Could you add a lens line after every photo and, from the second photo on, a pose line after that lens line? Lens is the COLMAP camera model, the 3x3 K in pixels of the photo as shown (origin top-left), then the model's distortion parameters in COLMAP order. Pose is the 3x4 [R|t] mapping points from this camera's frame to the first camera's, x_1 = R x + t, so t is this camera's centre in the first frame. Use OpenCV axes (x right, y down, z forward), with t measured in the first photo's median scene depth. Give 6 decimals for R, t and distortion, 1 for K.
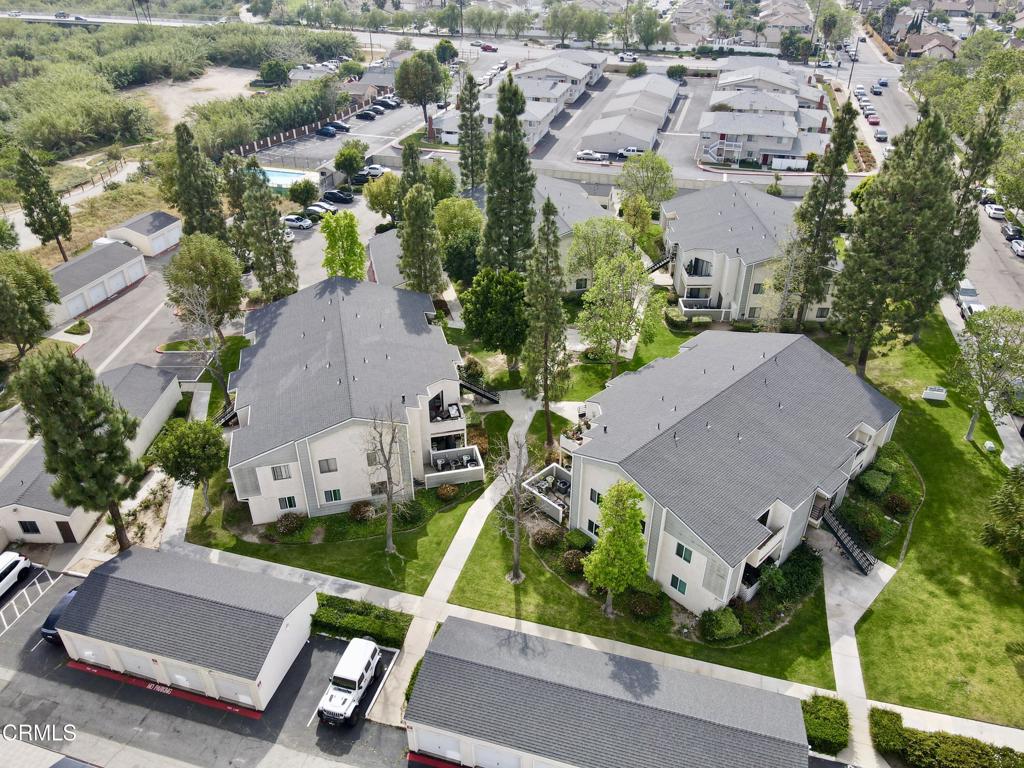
lens RADIAL K [[748.3, 0, 511.2], [0, 748.3, 375.5], [0, 0, 1]] dist [0.017398, 0.004279]
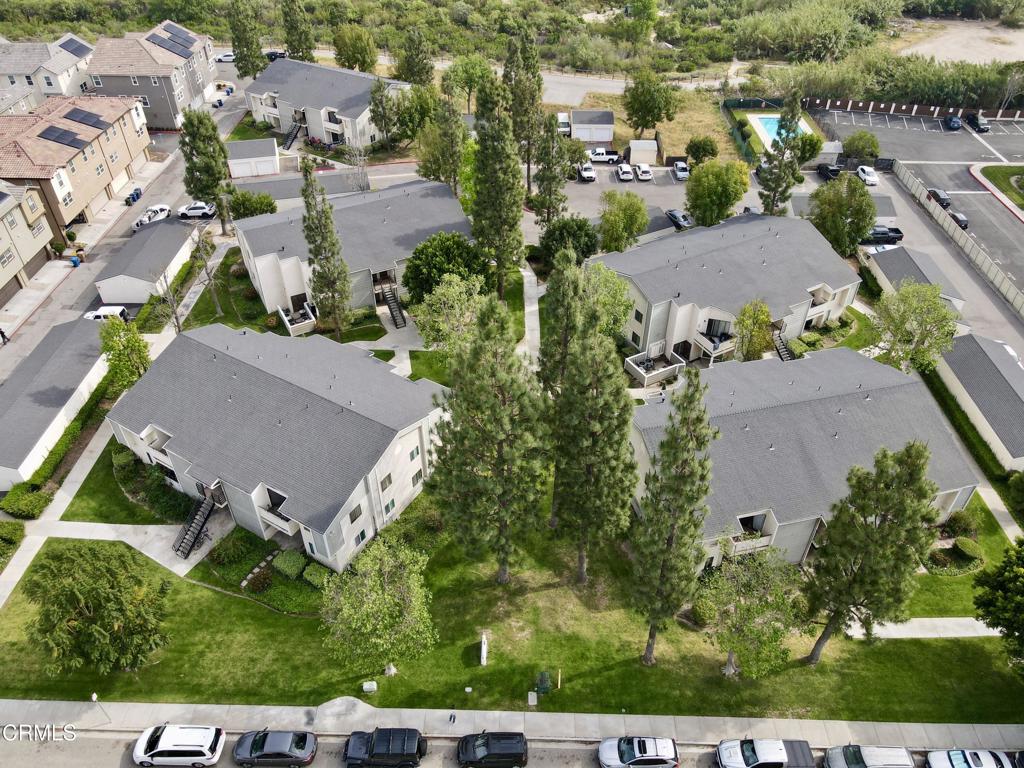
lens RADIAL K [[748.3, 0, 511.2], [0, 748.3, 375.5], [0, 0, 1]] dist [0.017398, 0.004279]
pose [[0.253212, 0.612459, -0.748851, 1.094053], [-0.513479, 0.741126, 0.432517, -0.583915], [0.819892, 0.275000, 0.502147, 0.653625]]
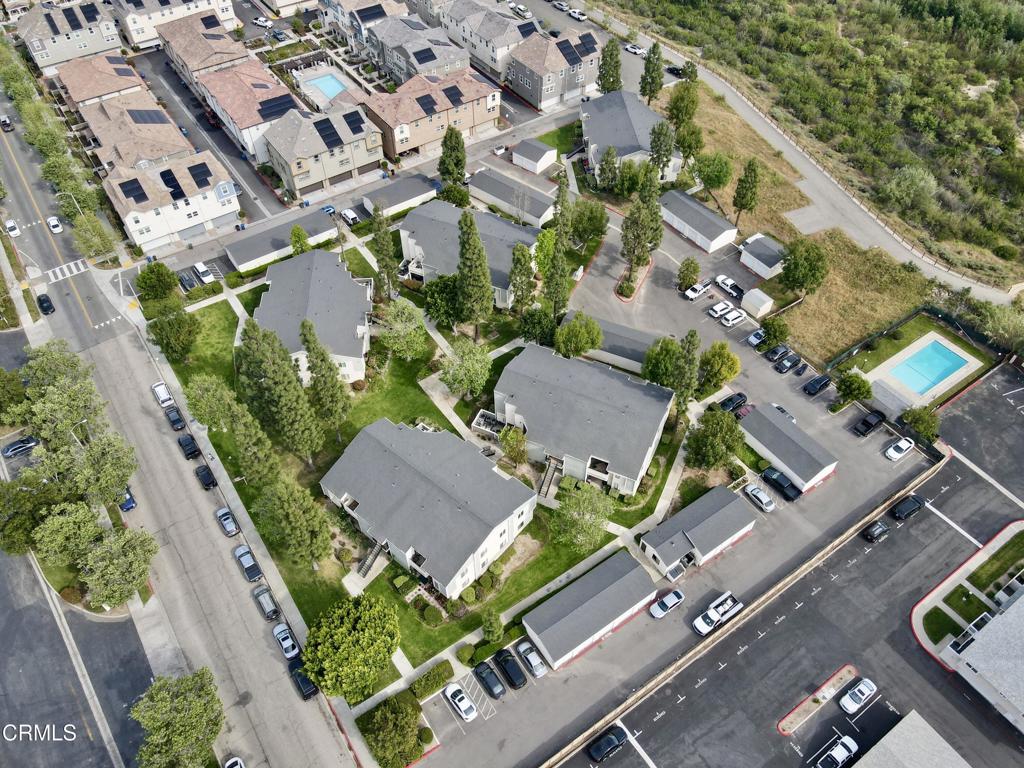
lens RADIAL K [[748.3, 0, 511.2], [0, 748.3, 375.5], [0, 0, 1]] dist [0.017398, 0.004279]
pose [[-0.637271, 0.581378, -0.505851, 1.051251], [-0.400898, 0.310492, 0.861902, -1.867336], [0.658153, 0.752060, 0.035205, 1.354839]]
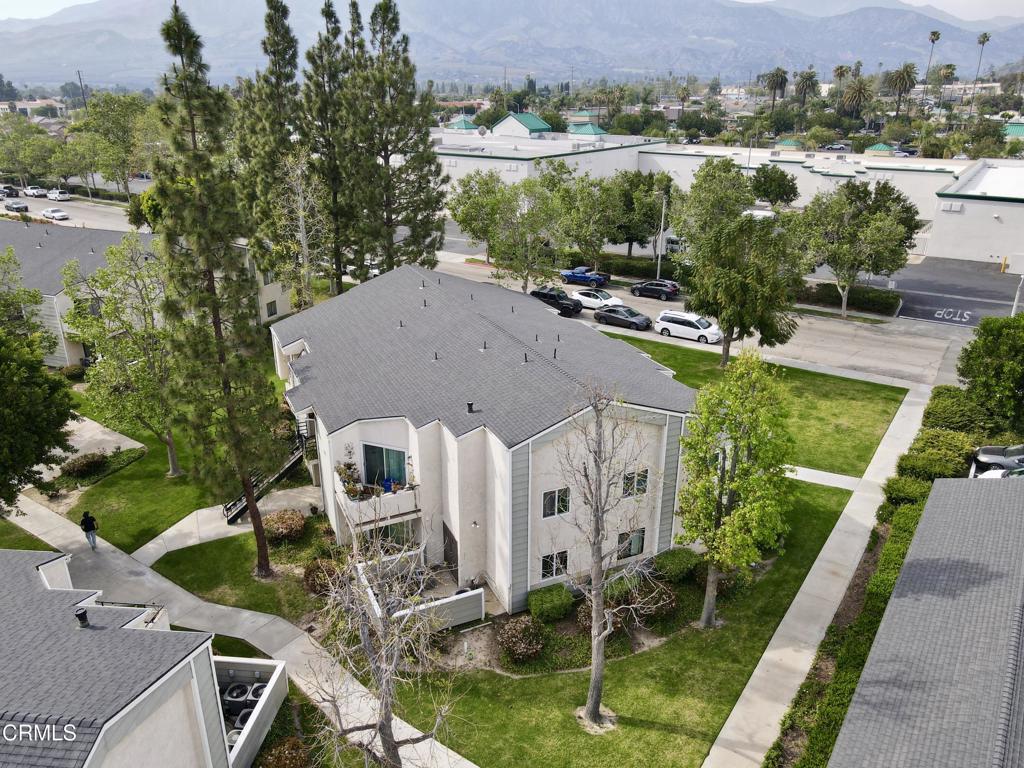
lens RADIAL K [[748.3, 0, 511.2], [0, 748.3, 375.5], [0, 0, 1]] dist [0.017398, 0.004279]
pose [[0.332590, -0.338585, 0.880195, -0.302151], [0.497190, 0.856038, 0.141424, -0.011616], [-0.801365, 0.390588, 0.453051, 0.623393]]
